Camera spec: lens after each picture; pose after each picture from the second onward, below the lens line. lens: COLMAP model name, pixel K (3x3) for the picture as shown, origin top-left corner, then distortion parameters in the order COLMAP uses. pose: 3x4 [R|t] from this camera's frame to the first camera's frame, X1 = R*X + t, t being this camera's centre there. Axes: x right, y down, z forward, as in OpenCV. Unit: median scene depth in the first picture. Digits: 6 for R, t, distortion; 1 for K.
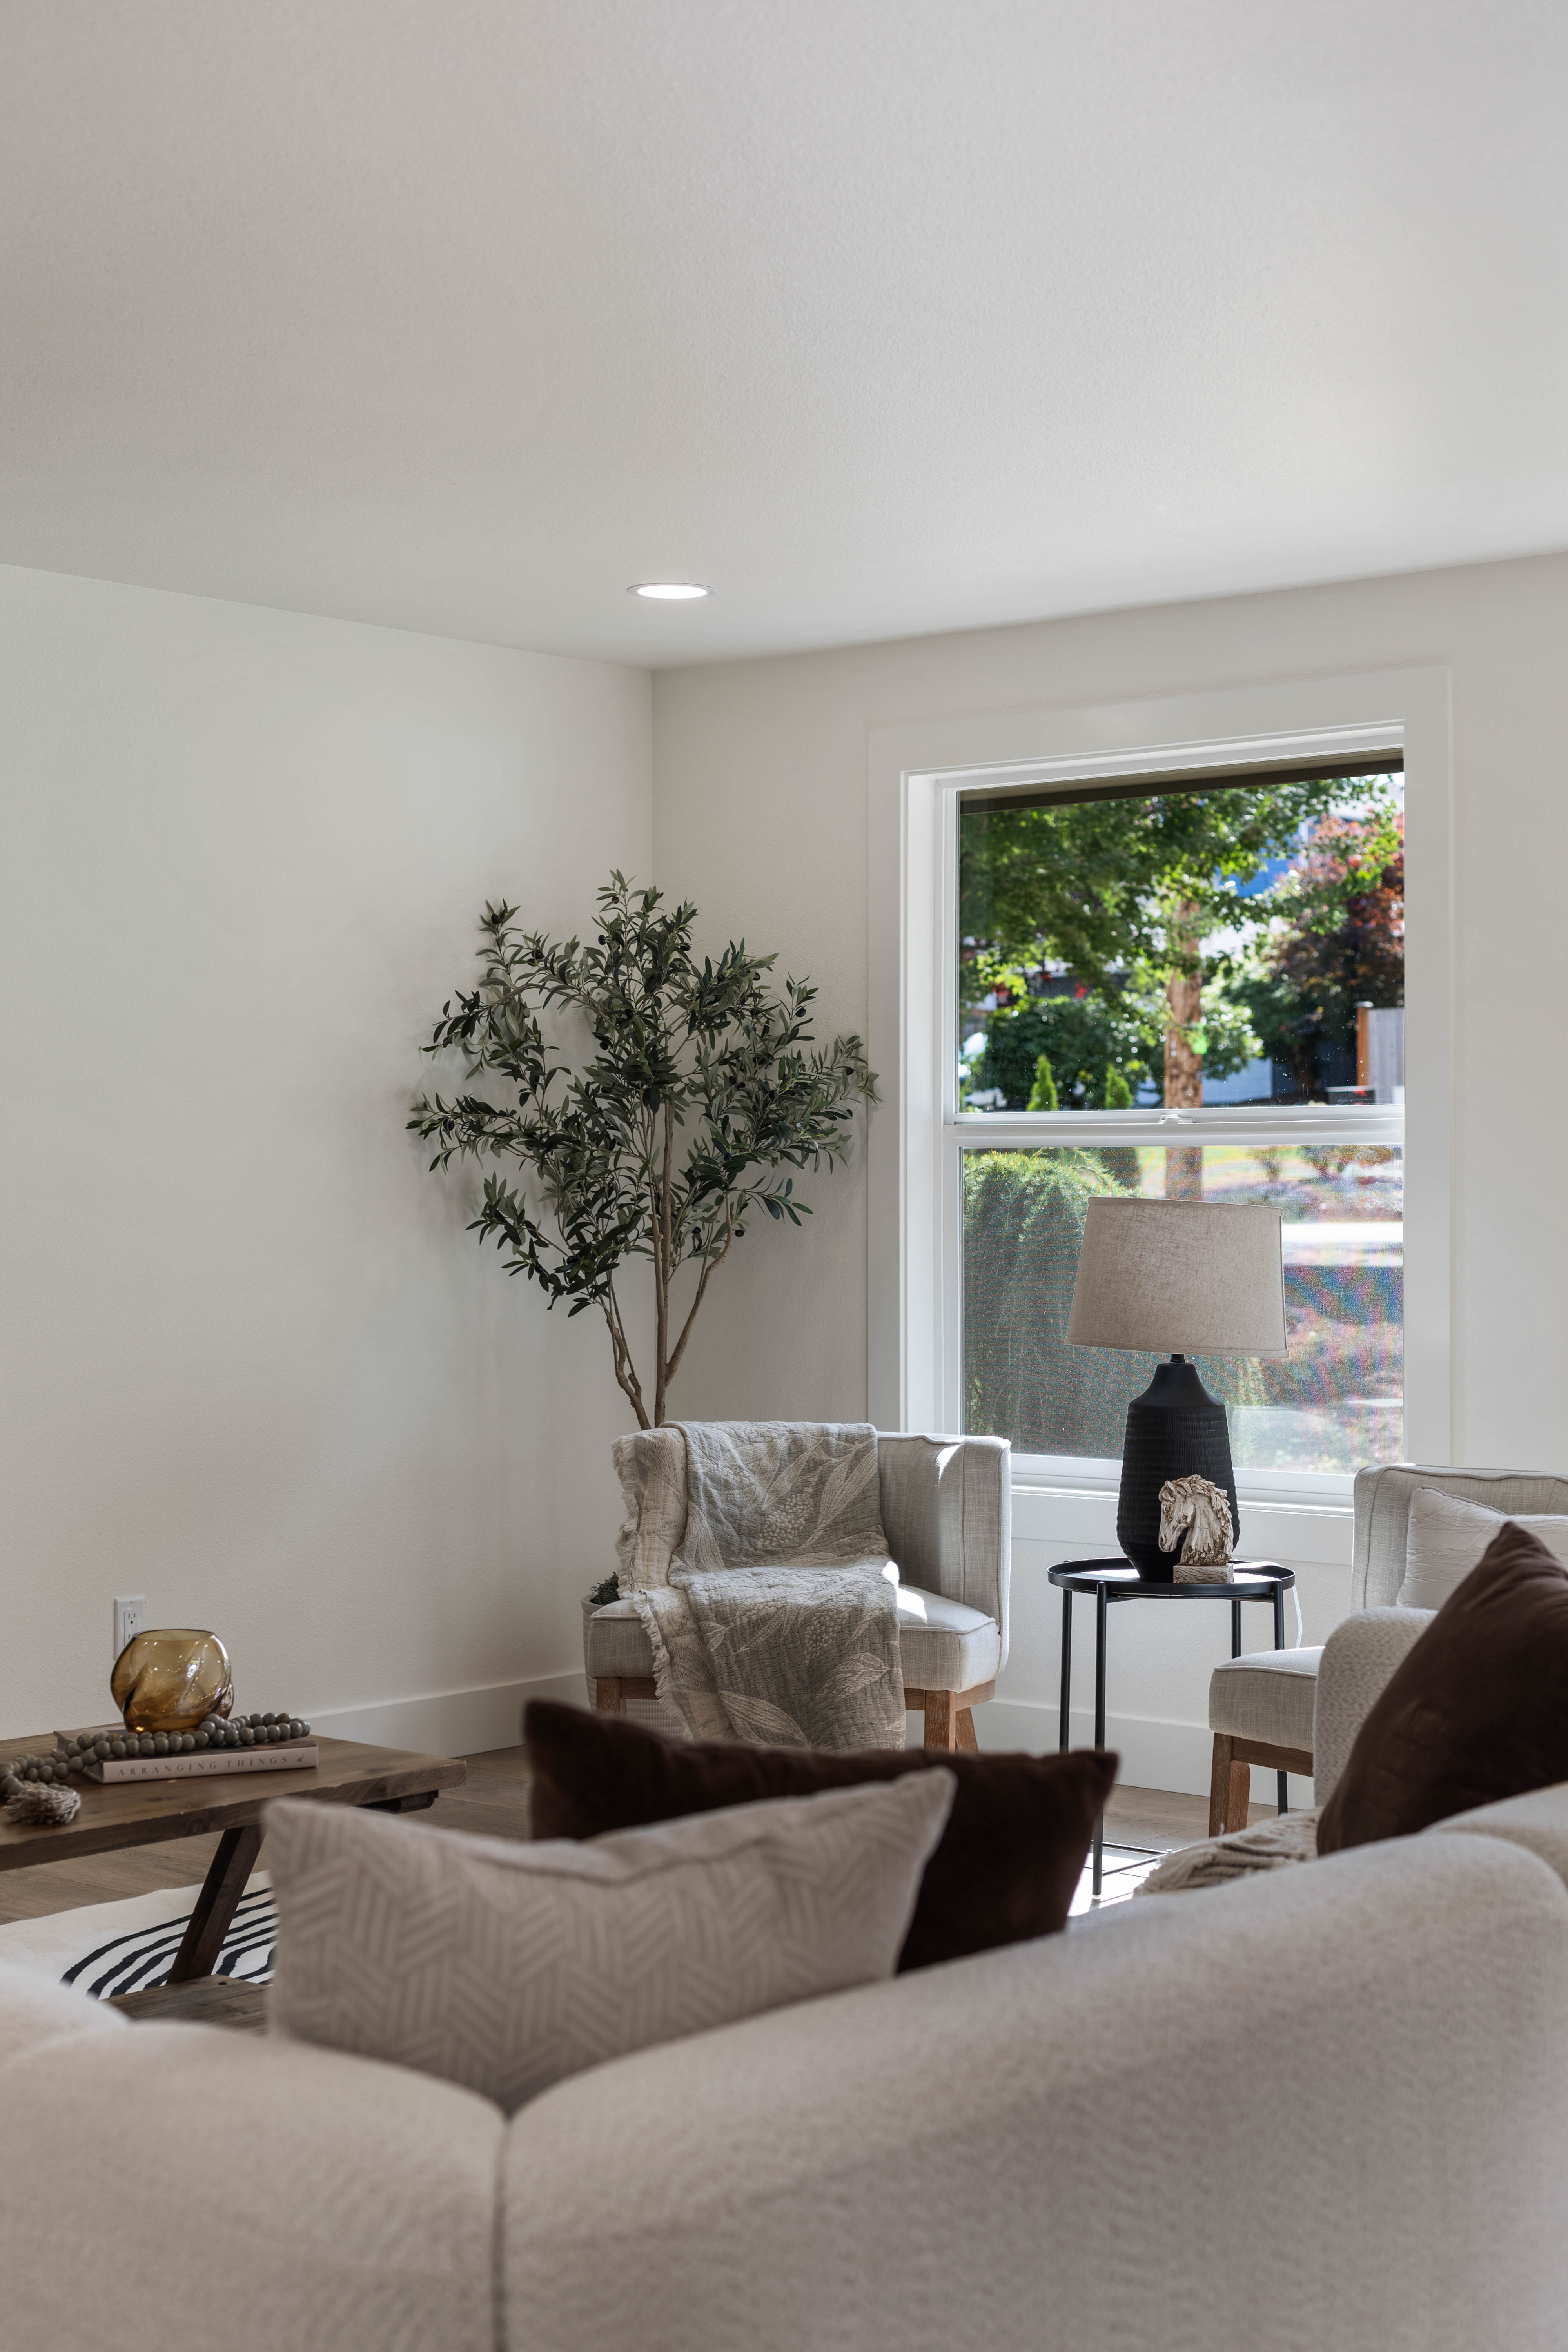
lens RADIAL K [[3366.3, 0, 785.6], [0, 3366.3, 1176.1], [0, 0, 1]] dist [0.024445, 0.000000]
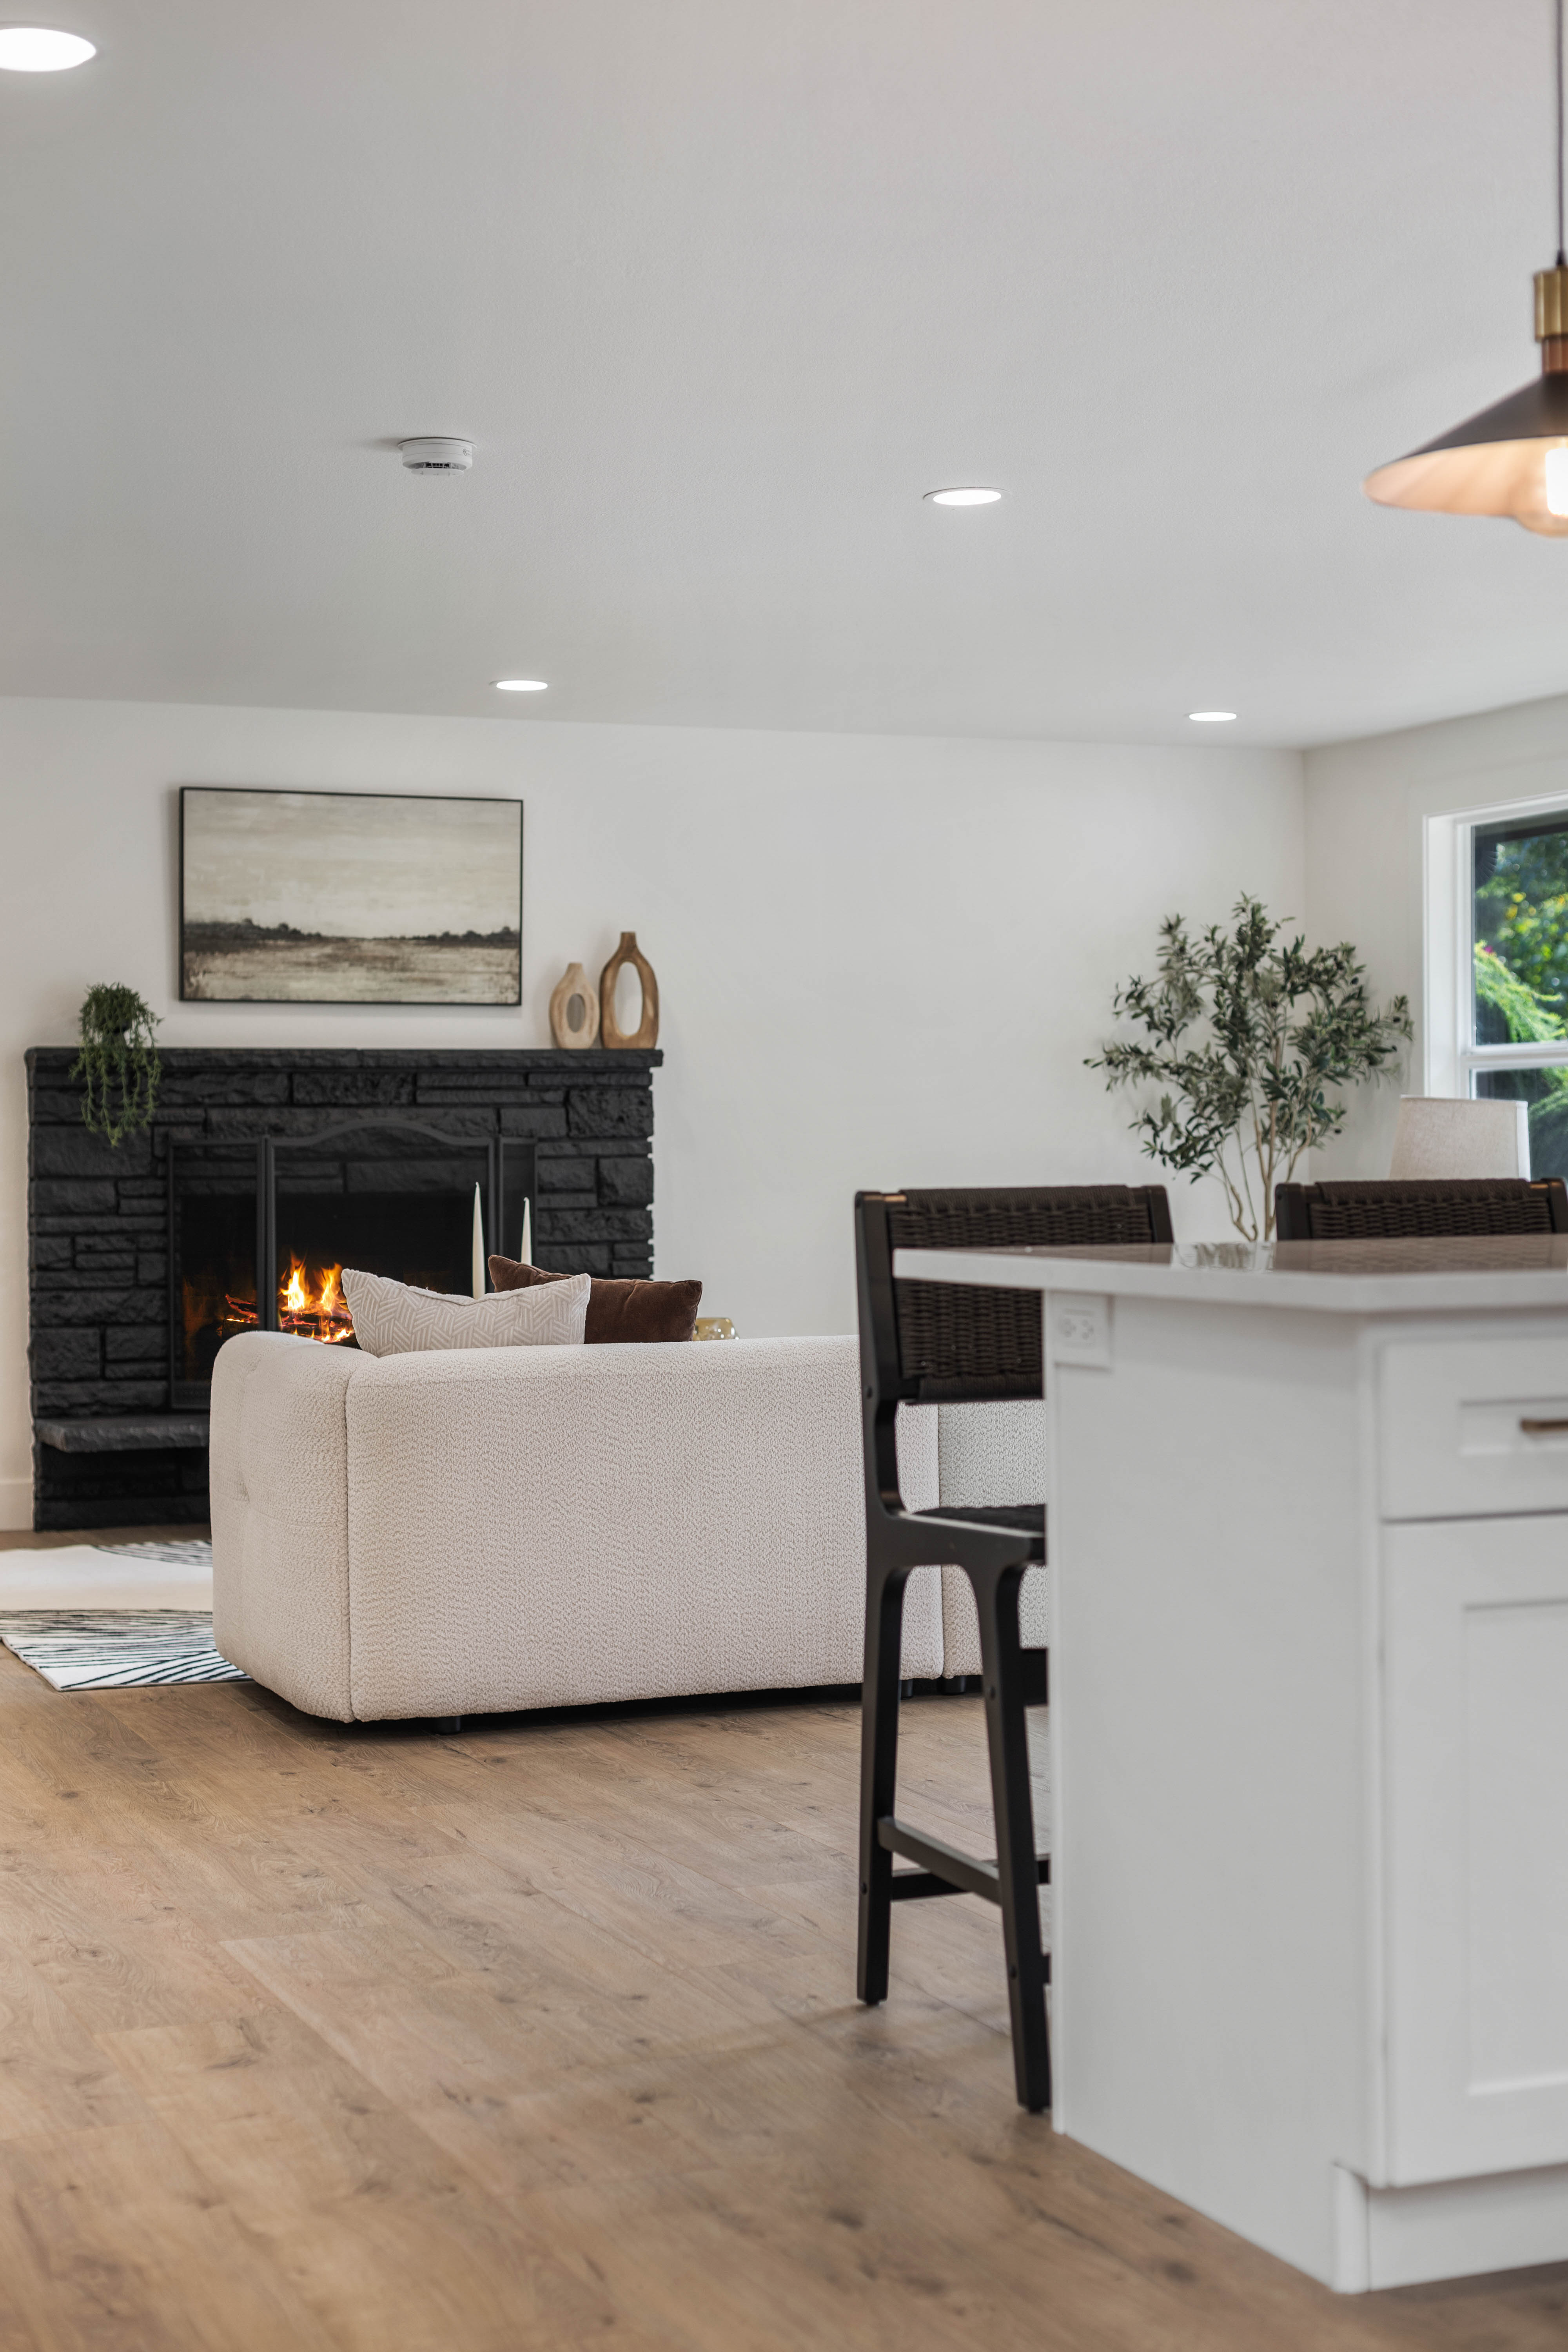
lens RADIAL K [[3366.3, 0, 783.1], [0, 3366.3, 1175.3], [0, 0, 1]] dist [0.024445, 0.000000]
pose [[0.888318, -0.008134, -0.459156, 0.460629], [0.013073, 0.999886, 0.007580, 0.022584], [0.459042, -0.012736, 0.888323, -0.441335]]
